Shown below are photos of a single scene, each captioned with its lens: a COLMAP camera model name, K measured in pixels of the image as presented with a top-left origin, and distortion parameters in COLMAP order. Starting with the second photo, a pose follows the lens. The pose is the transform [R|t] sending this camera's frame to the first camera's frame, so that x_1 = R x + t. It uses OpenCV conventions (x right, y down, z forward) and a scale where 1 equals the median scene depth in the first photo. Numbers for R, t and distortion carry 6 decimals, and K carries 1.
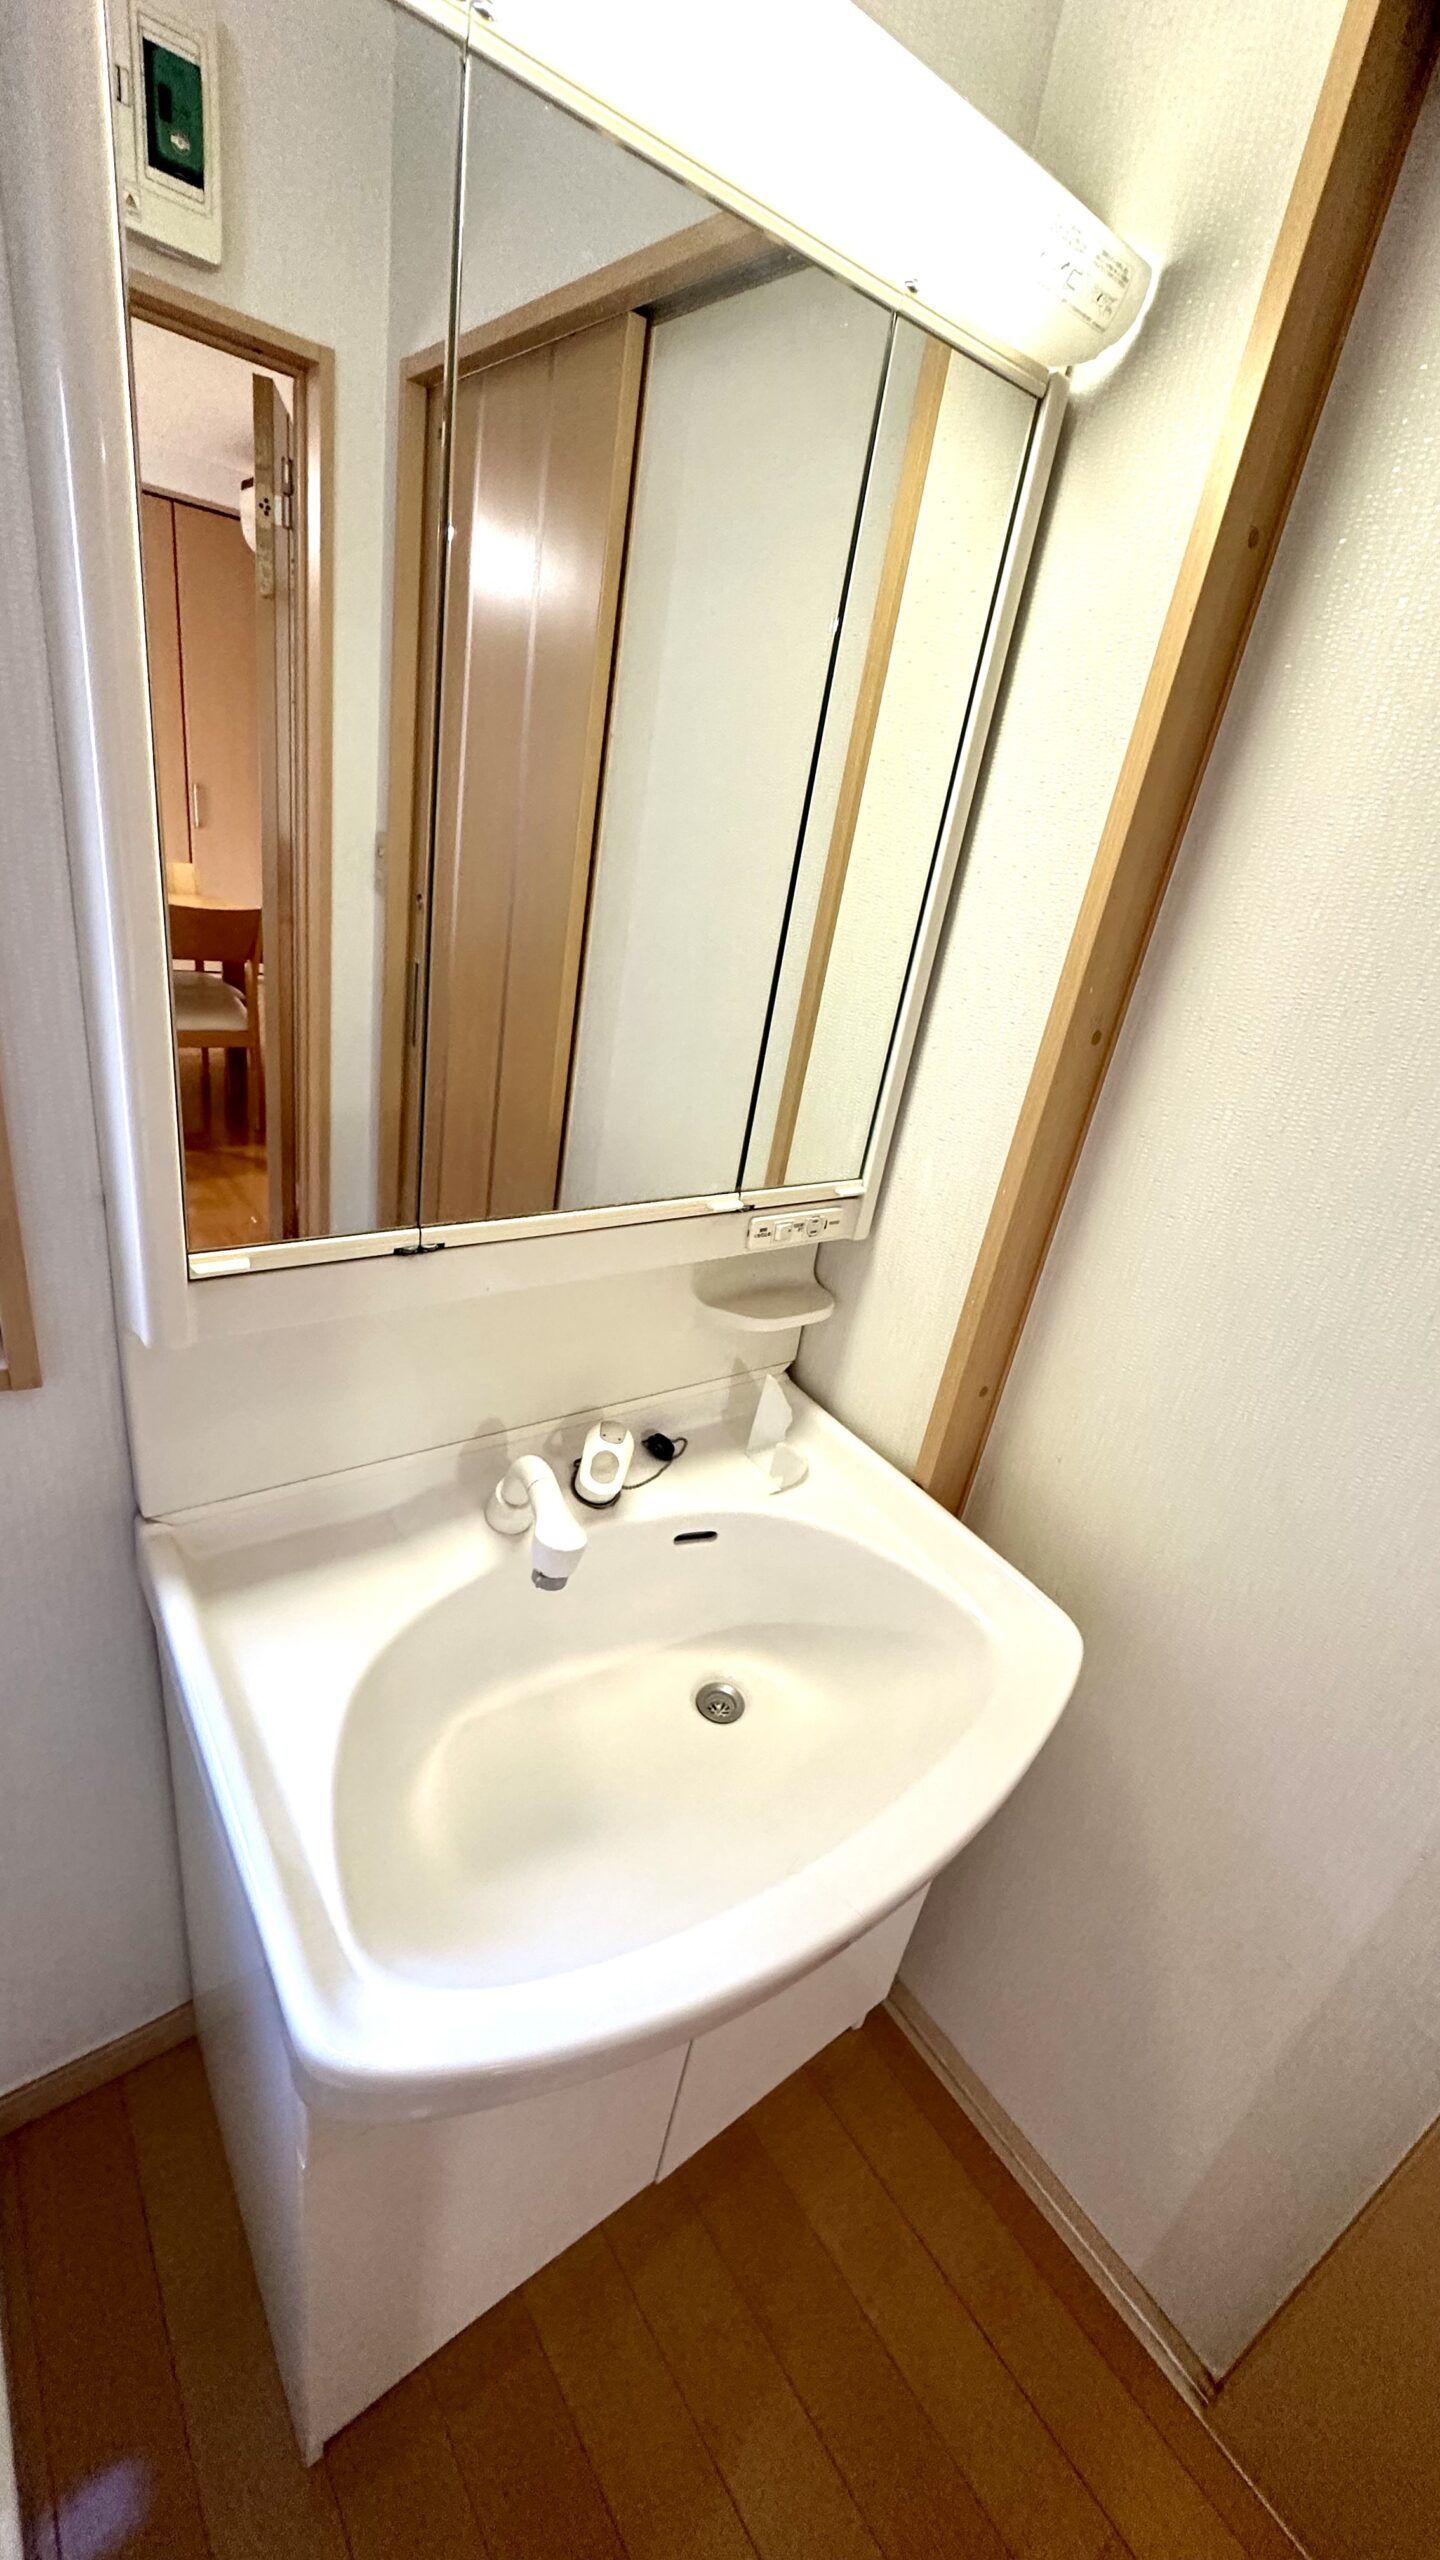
lens RADIAL K [[1013.0, 0, 716.8], [0, 1013.0, 1282.7], [0, 0, 1]] dist [-0.003345, 0.000512]
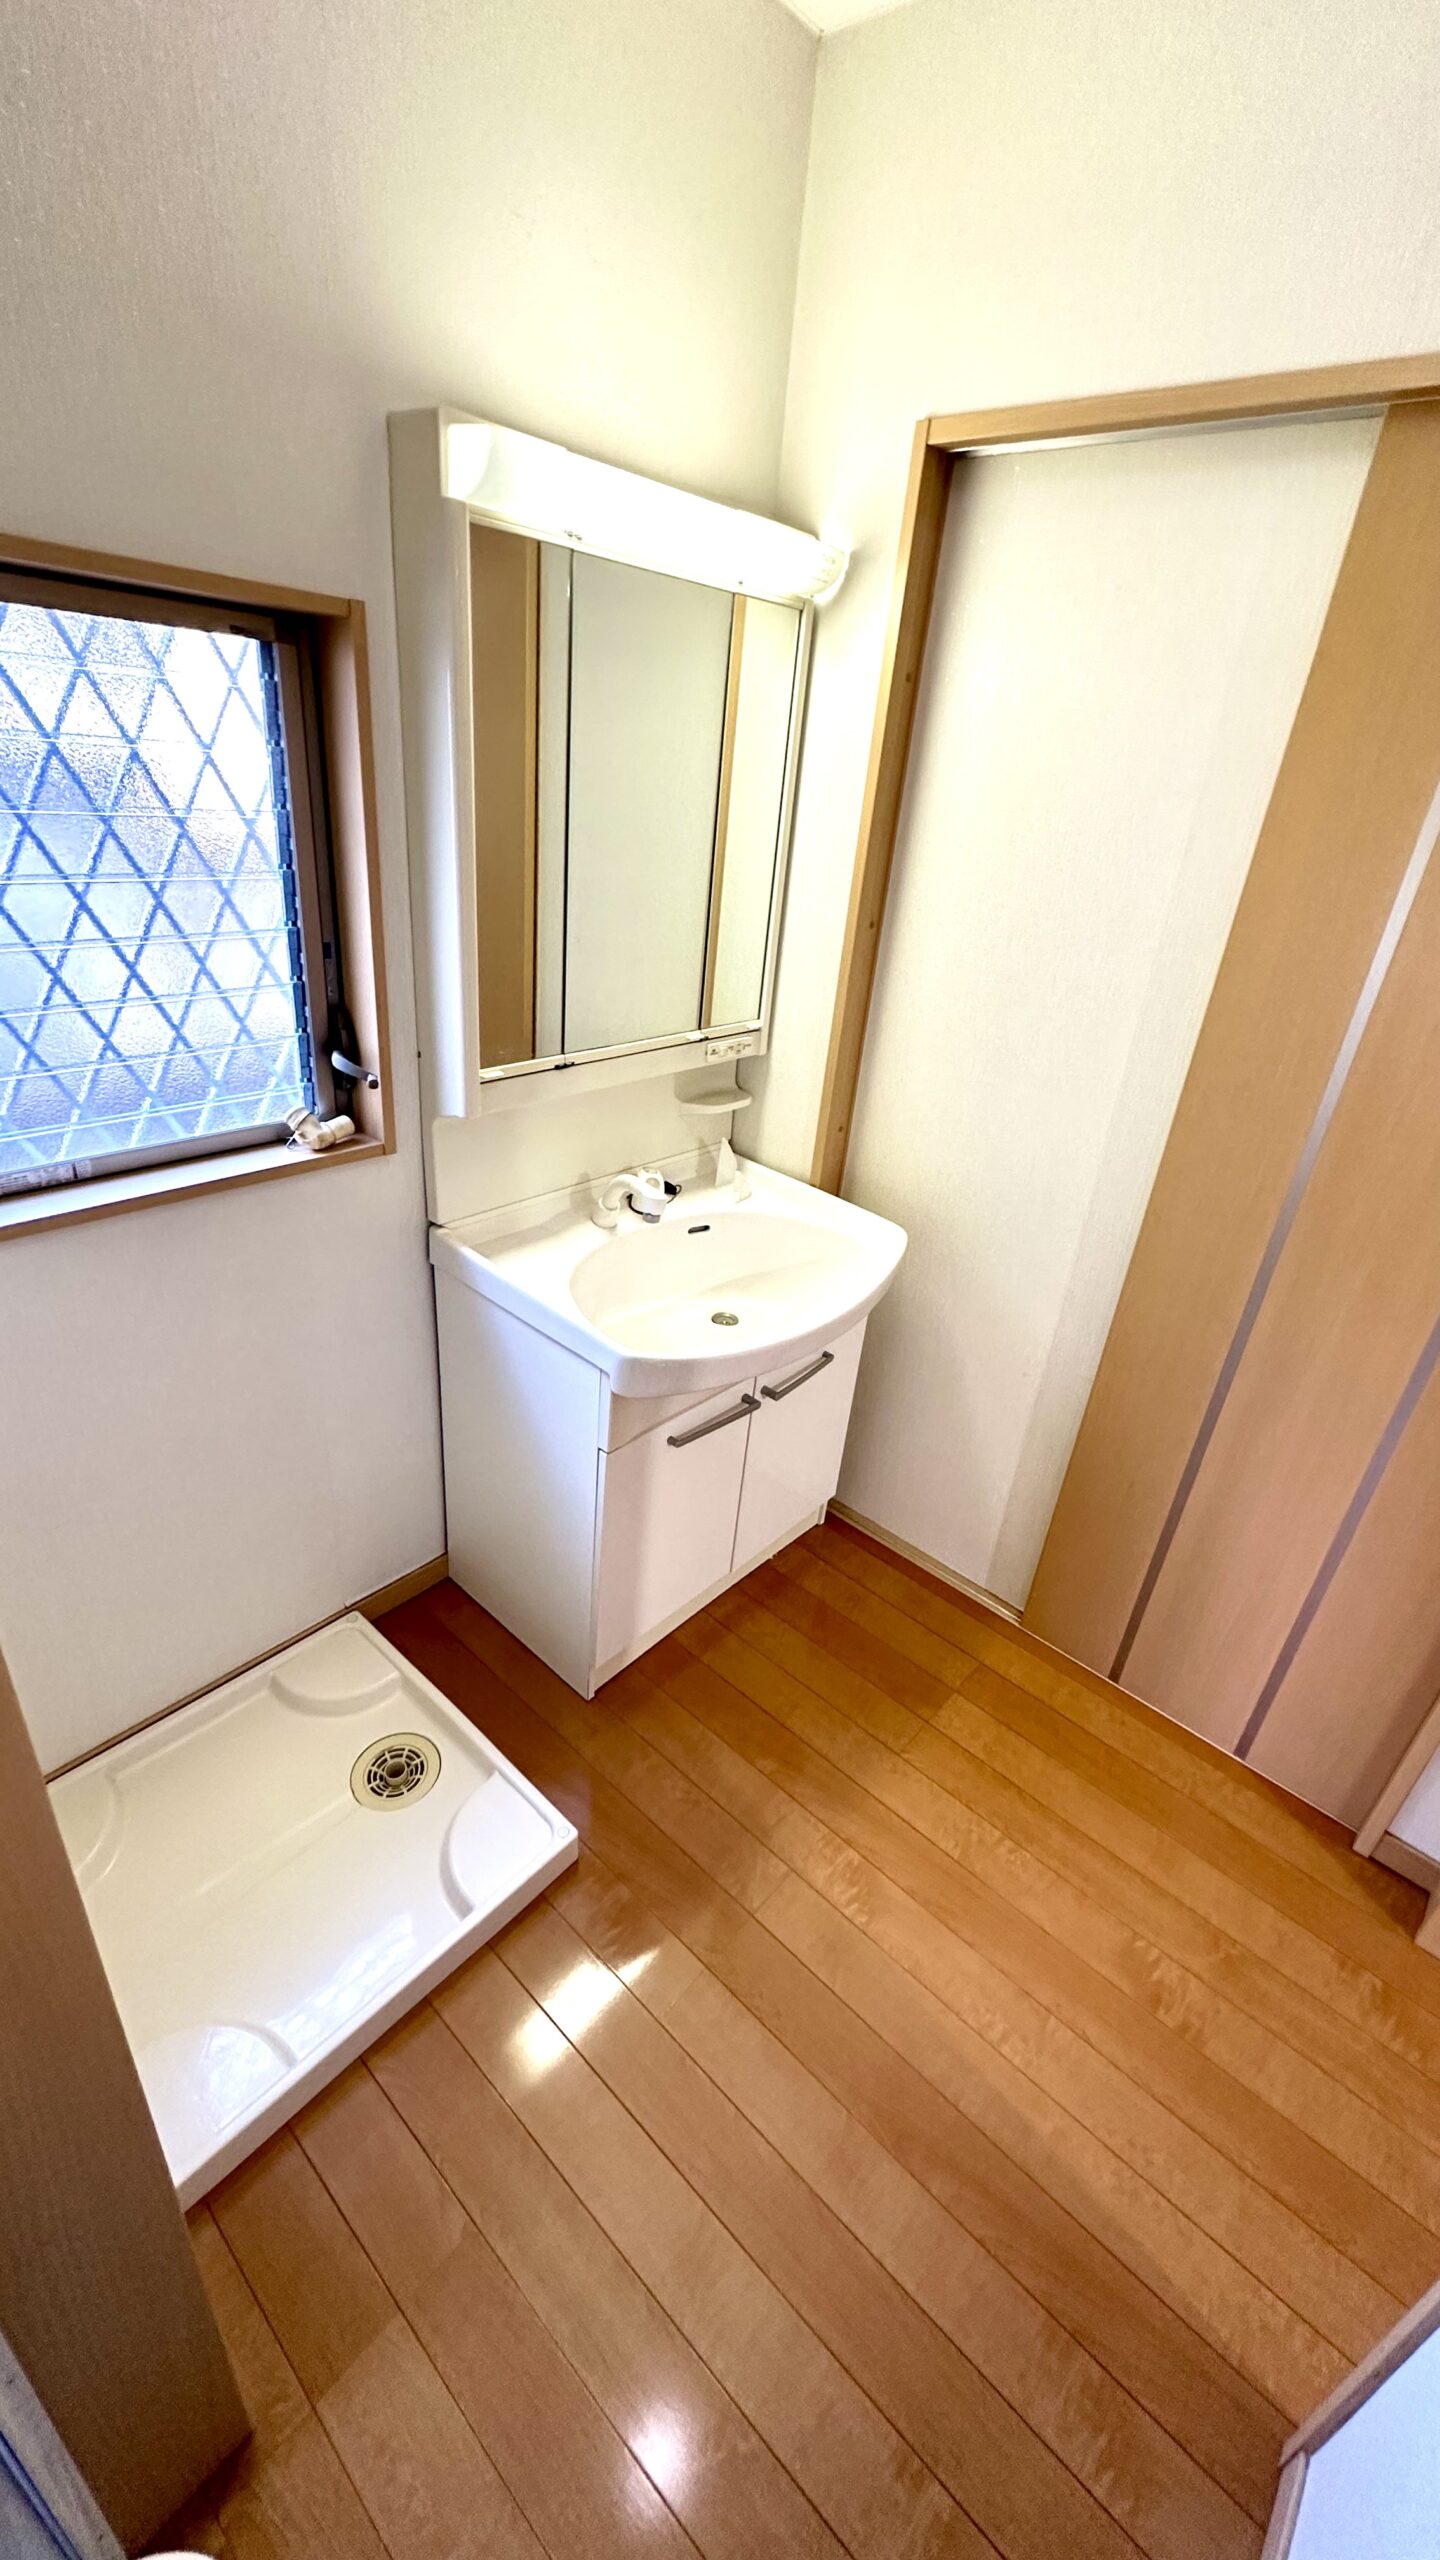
lens RADIAL K [[1013.0, 0, 728.0], [0, 1013.0, 1282.2], [0, 0, 1]] dist [-0.003345, 0.000512]
pose [[0.974633, -0.159441, 0.157066, -0.270271], [0.148670, 0.985793, 0.078163, 0.211189], [-0.167297, -0.052829, 0.984490, -0.791171]]
